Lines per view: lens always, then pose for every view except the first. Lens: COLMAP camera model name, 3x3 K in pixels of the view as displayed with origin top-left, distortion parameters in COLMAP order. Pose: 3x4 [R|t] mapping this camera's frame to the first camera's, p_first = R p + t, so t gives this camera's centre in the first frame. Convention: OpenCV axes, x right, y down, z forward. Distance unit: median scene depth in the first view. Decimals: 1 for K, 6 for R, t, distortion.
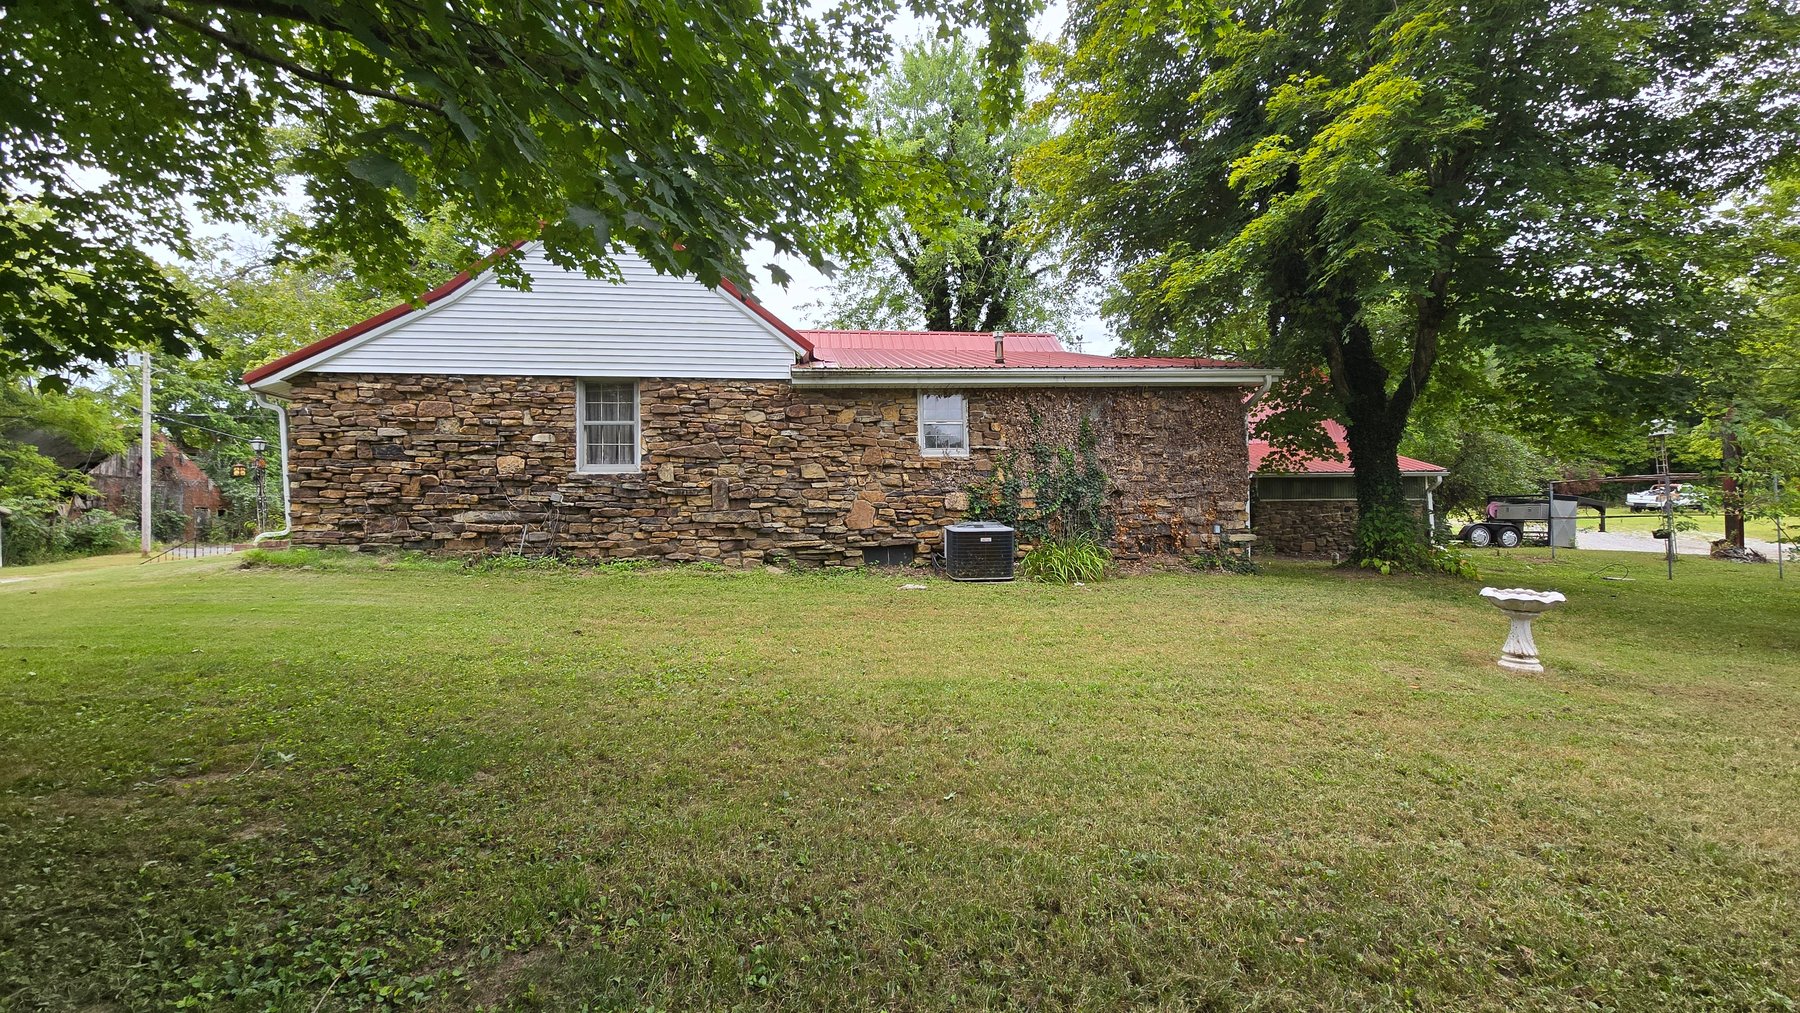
lens RADIAL K [[722.9, 0, 900.0], [0, 722.9, 506.5], [0, 0, 1]] dist [-0.001118, 0.000410]
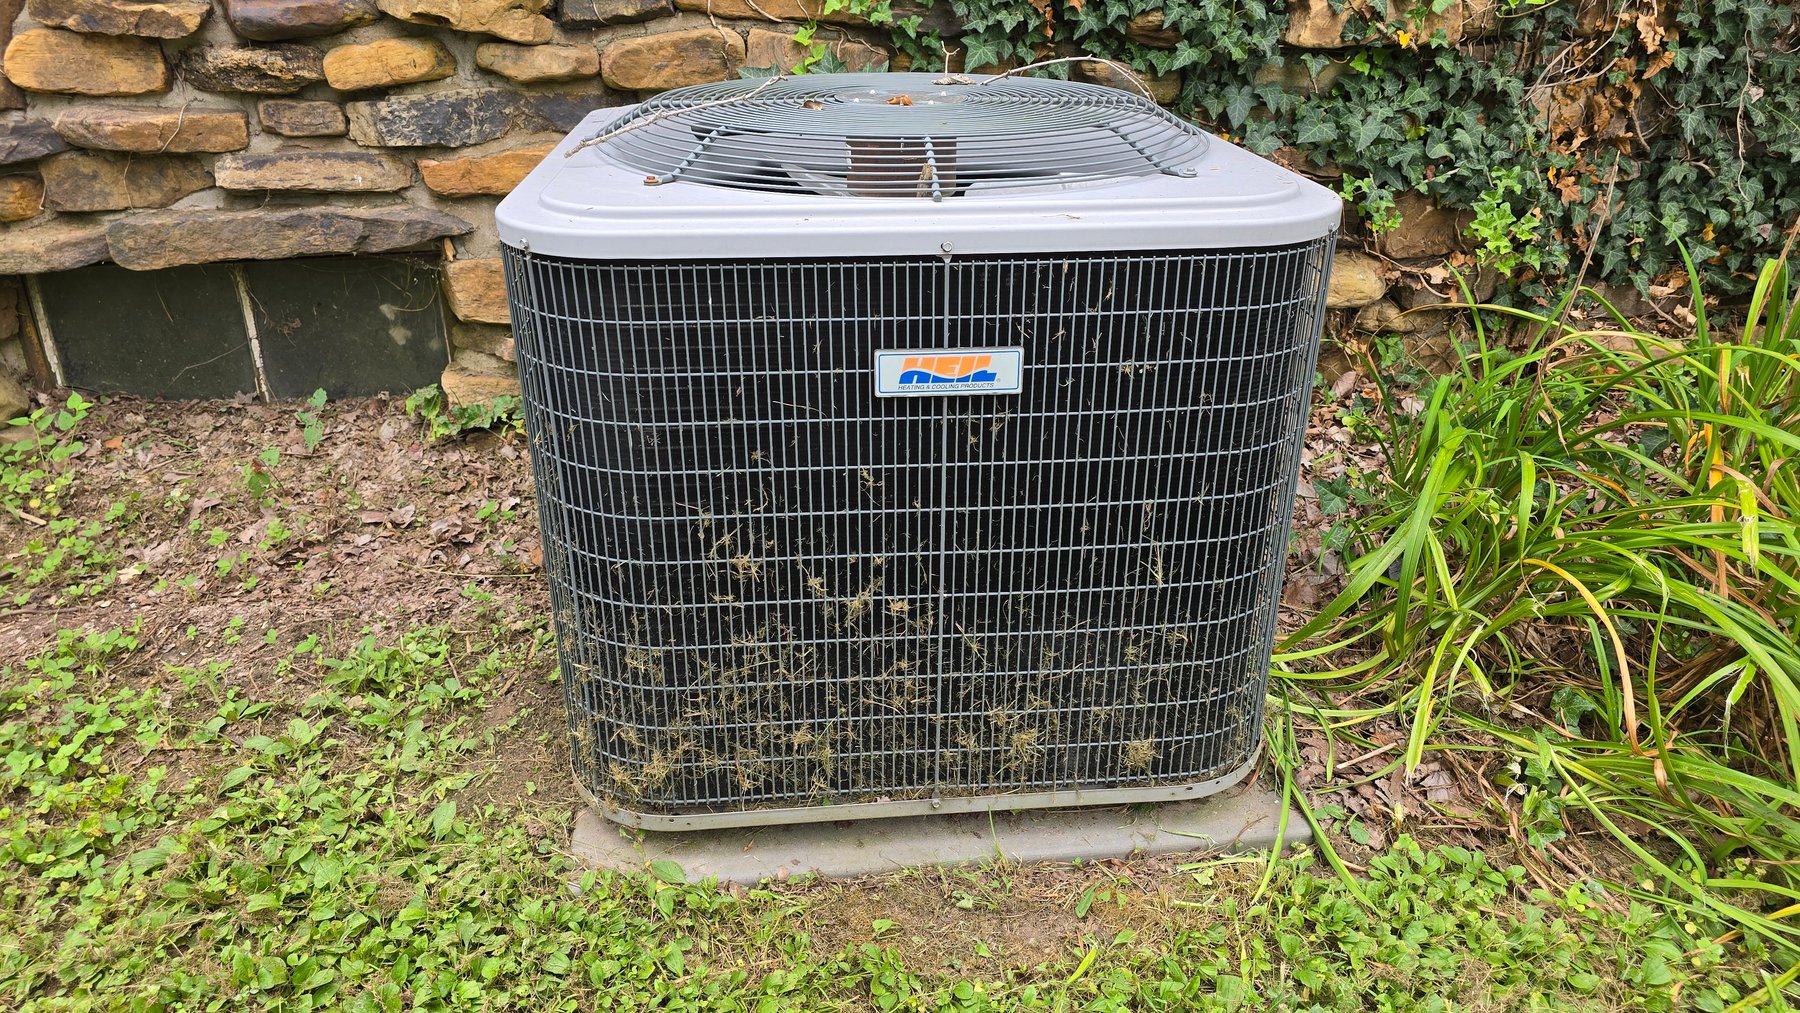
lens RADIAL K [[1214.8, 0, 897.4], [0, 1214.8, 491.9], [0, 0, 1]] dist [0.112295, -0.178926]
pose [[0.999562, 0.016179, -0.024764, 0.112010], [-0.004161, 0.905754, 0.423784, 0.001830], [0.029287, -0.423495, 0.905425, 0.839601]]
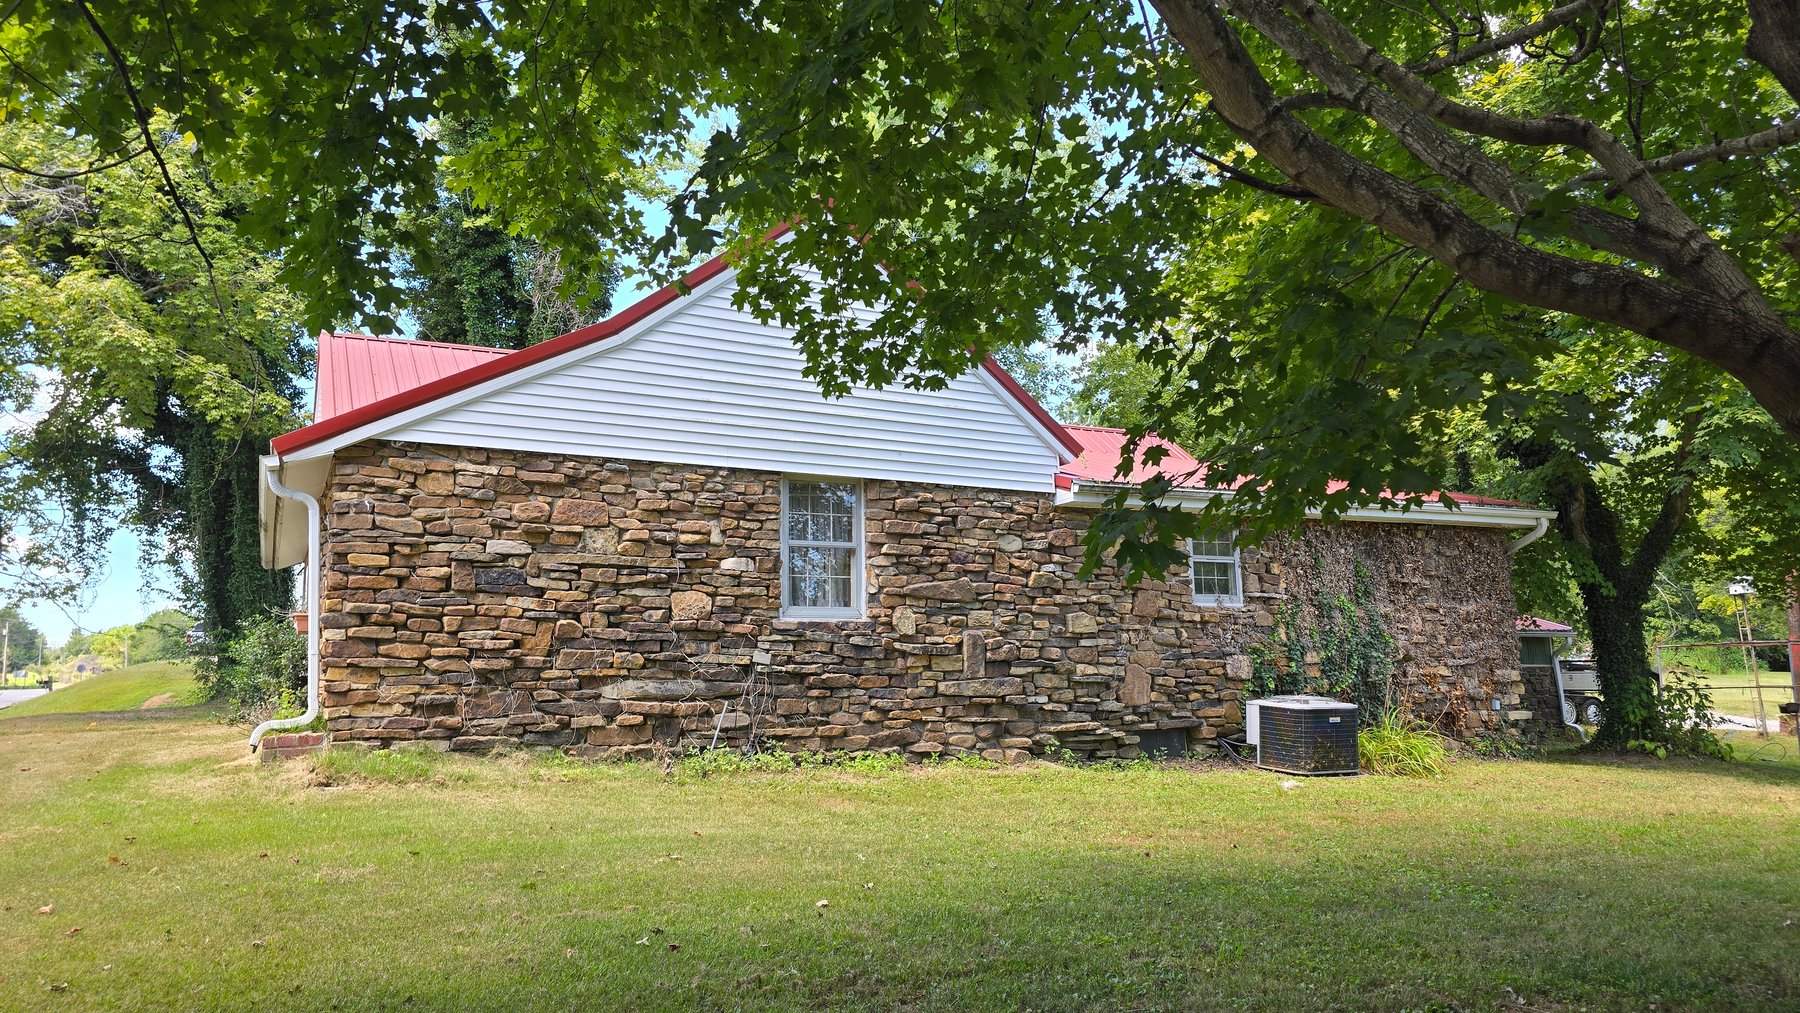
lens RADIAL K [[1209.4, 0, 903.4], [0, 1209.4, 516.7], [0, 0, 1]] dist [0.086273, -0.082979]
pose [[0.933951, 0.048951, 0.354033, -0.724451], [-0.006488, 0.992735, -0.120147, -0.008387], [-0.357342, 0.109914, 0.927483, -0.055710]]
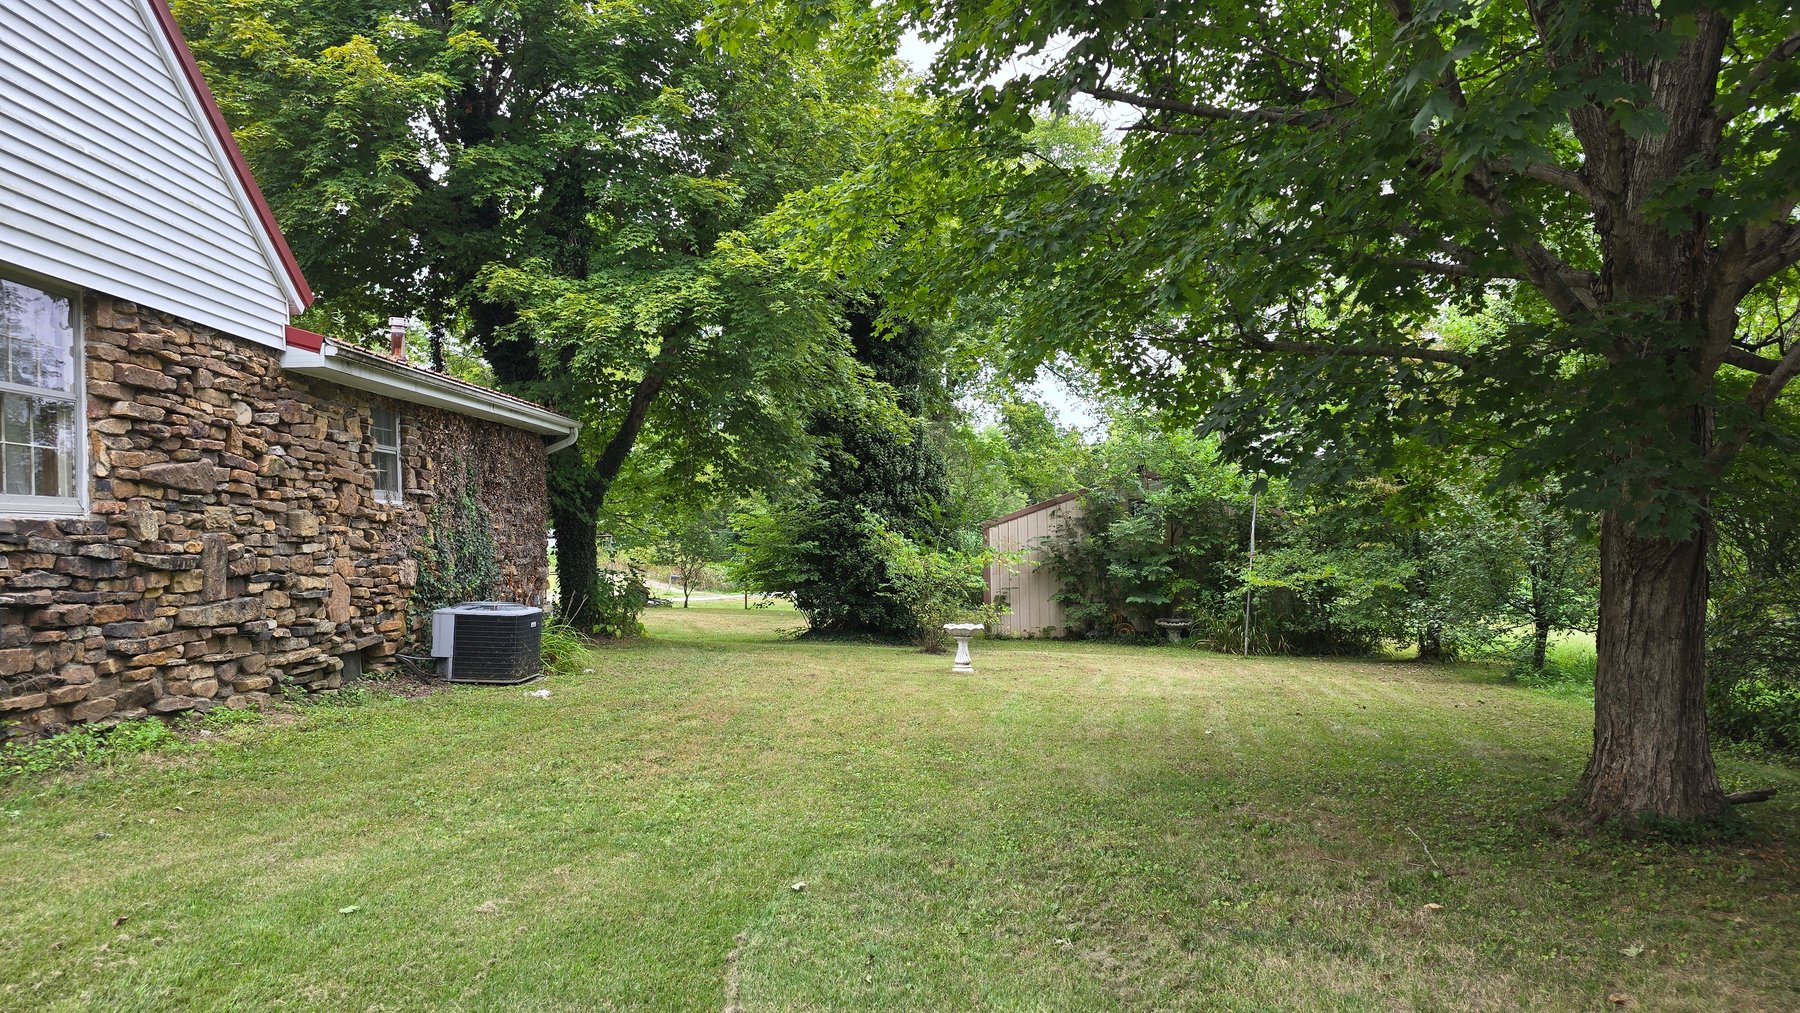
lens RADIAL K [[1209.4, 0, 903.4], [0, 1209.4, 516.7], [0, 0, 1]] dist [0.086273, -0.082979]
pose [[0.110946, 0.028652, 0.993413, -1.021056], [0.005898, 0.999548, -0.029487, -0.024032], [-0.993809, 0.009131, 0.110727, 0.448566]]
